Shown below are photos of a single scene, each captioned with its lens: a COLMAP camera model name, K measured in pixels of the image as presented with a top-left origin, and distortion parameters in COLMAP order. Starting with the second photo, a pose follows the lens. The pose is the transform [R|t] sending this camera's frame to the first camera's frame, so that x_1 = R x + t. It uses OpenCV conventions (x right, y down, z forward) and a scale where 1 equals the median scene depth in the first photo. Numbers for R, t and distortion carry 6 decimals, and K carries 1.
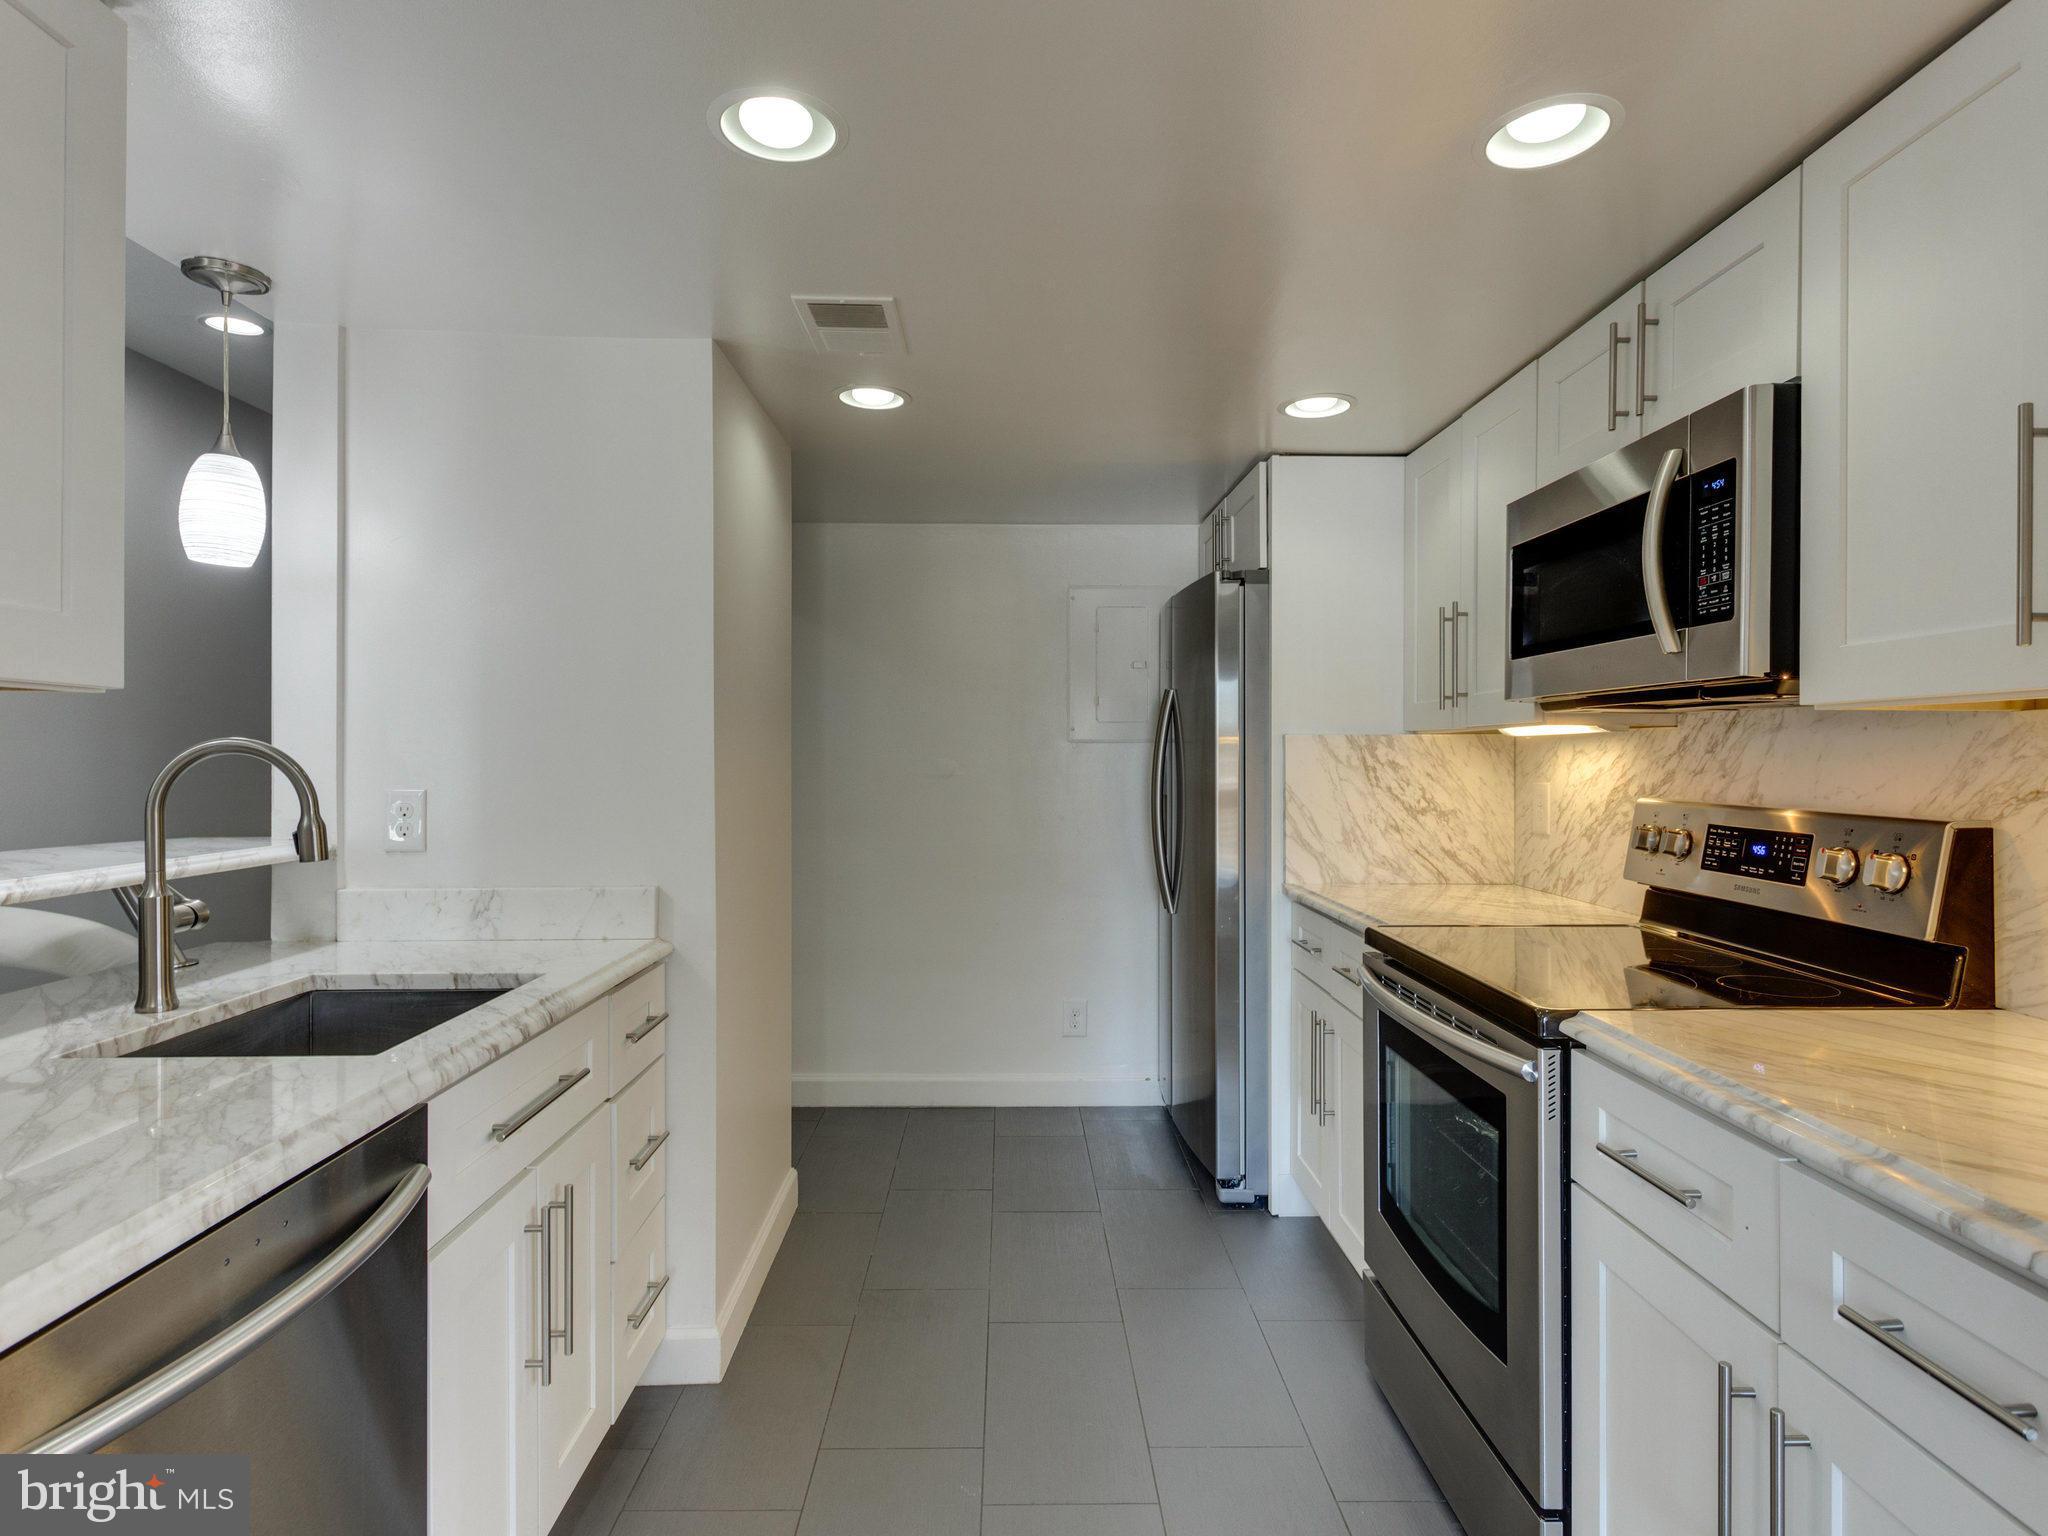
lens RADIAL K [[1128.6, 0, 1025.6], [0, 1128.6, 747.3], [0, 0, 1]] dist [0.007313, 0.001071]
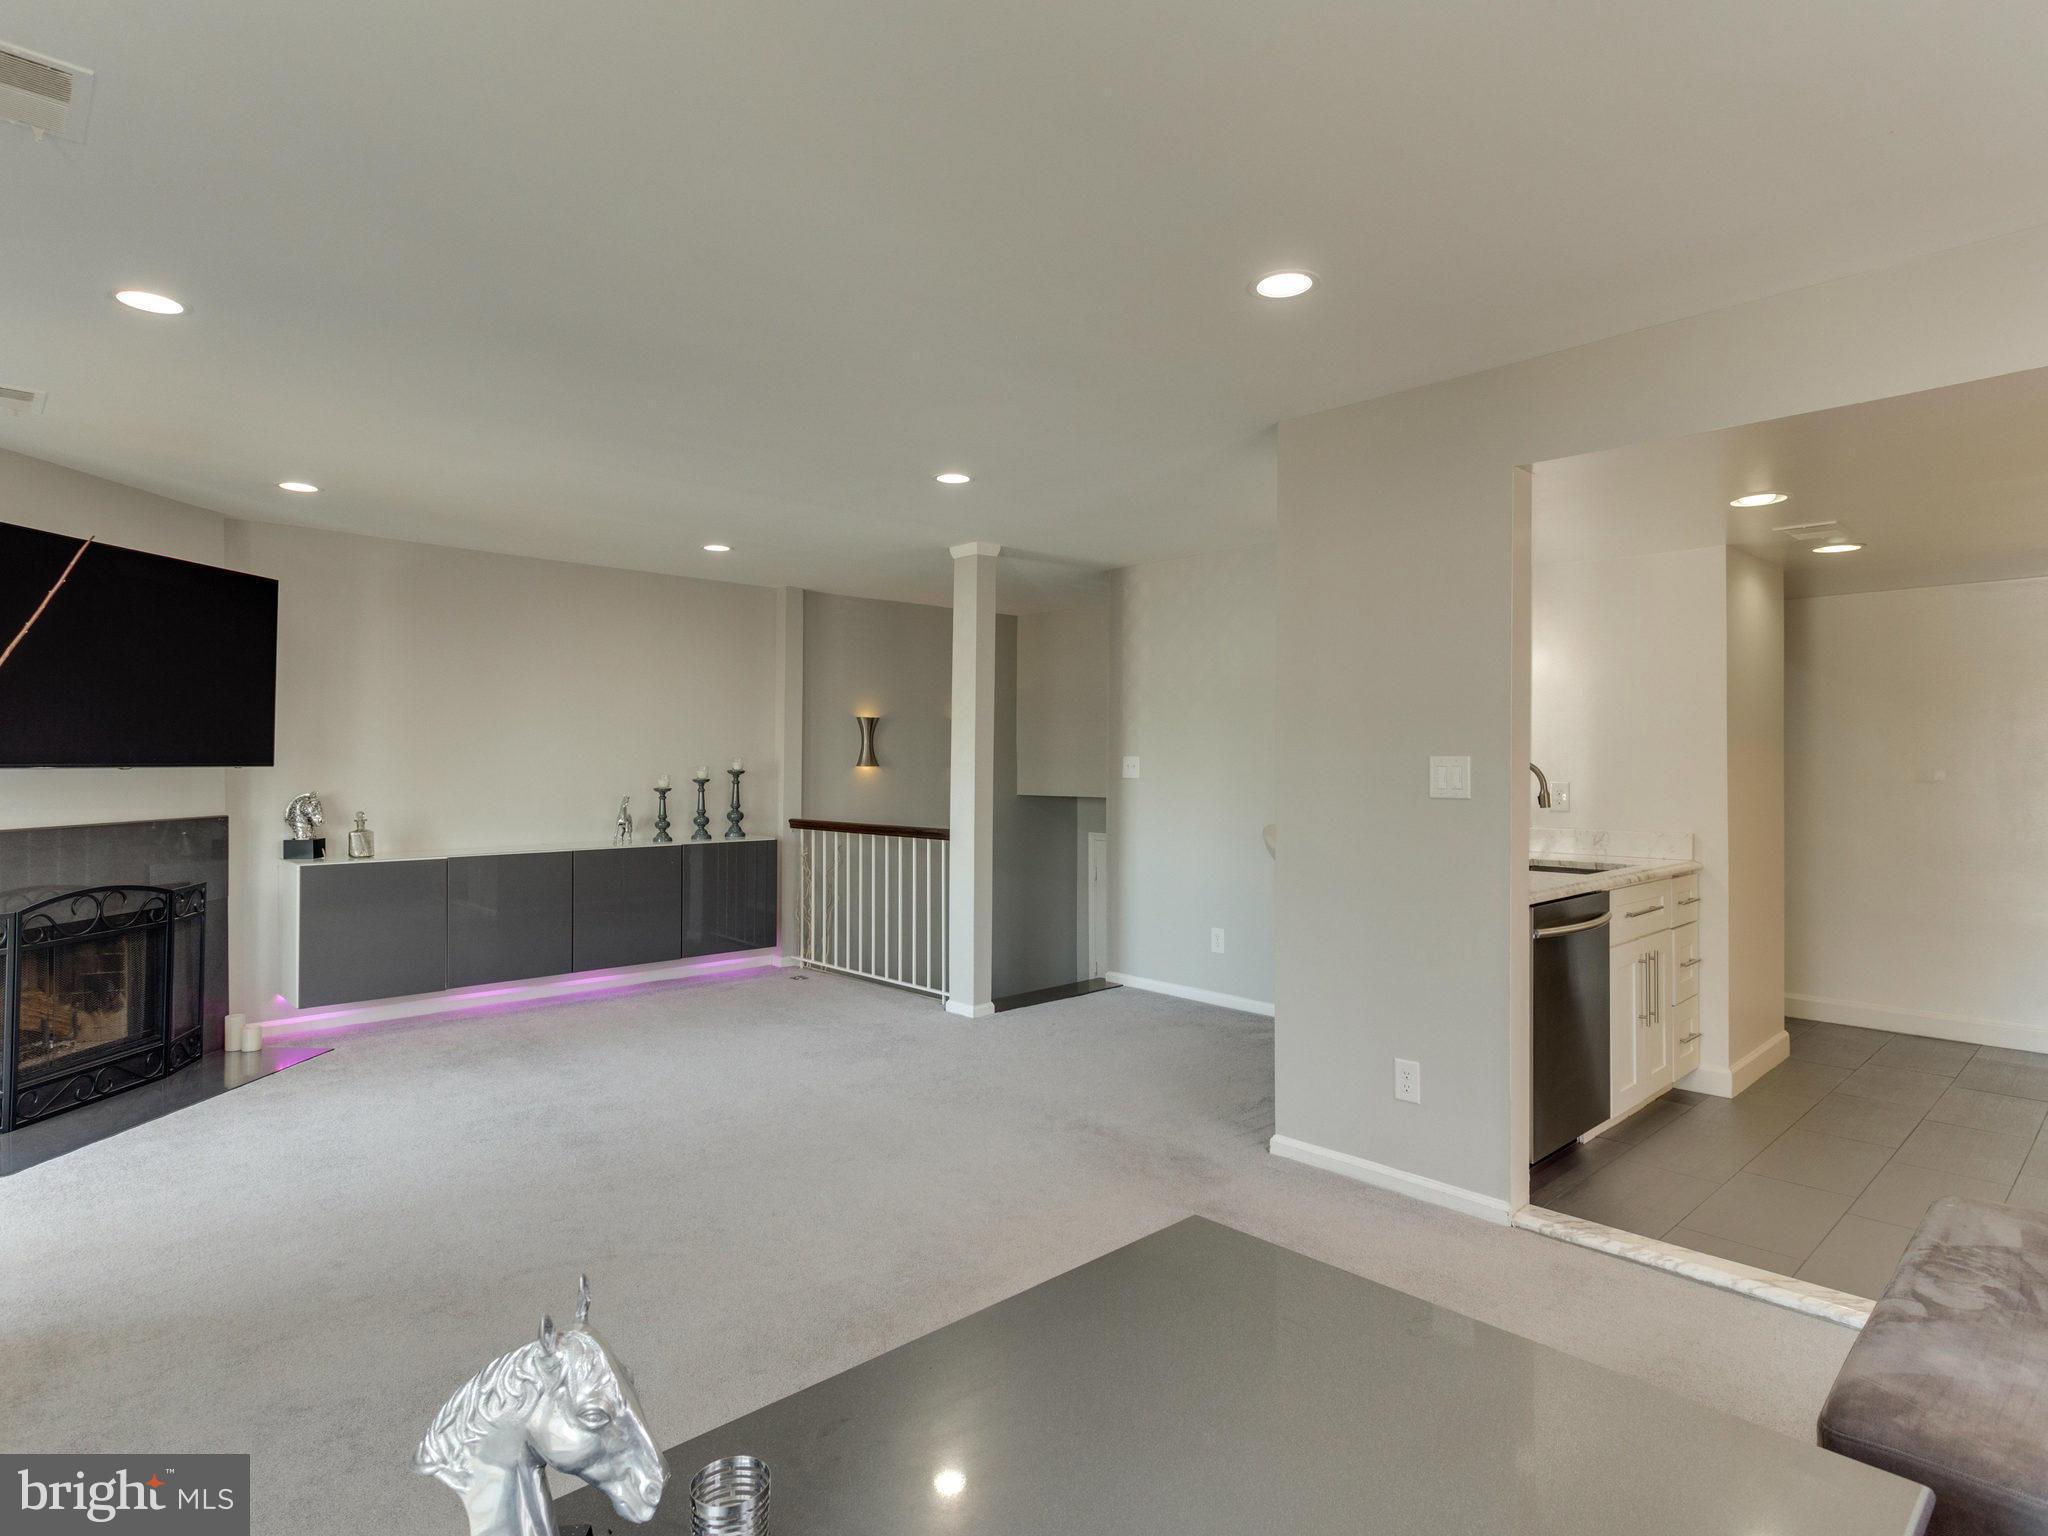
lens RADIAL K [[1128.6, 0, 1017.8], [0, 1128.6, 760.4], [0, 0, 1]] dist [0.007313, 0.001071]
pose [[0.678069, 0.000198, -0.734998, 0.318380], [-0.000911, 0.999999, -0.000571, 0.000417], [0.734998, 0.001057, 0.678069, -1.182532]]
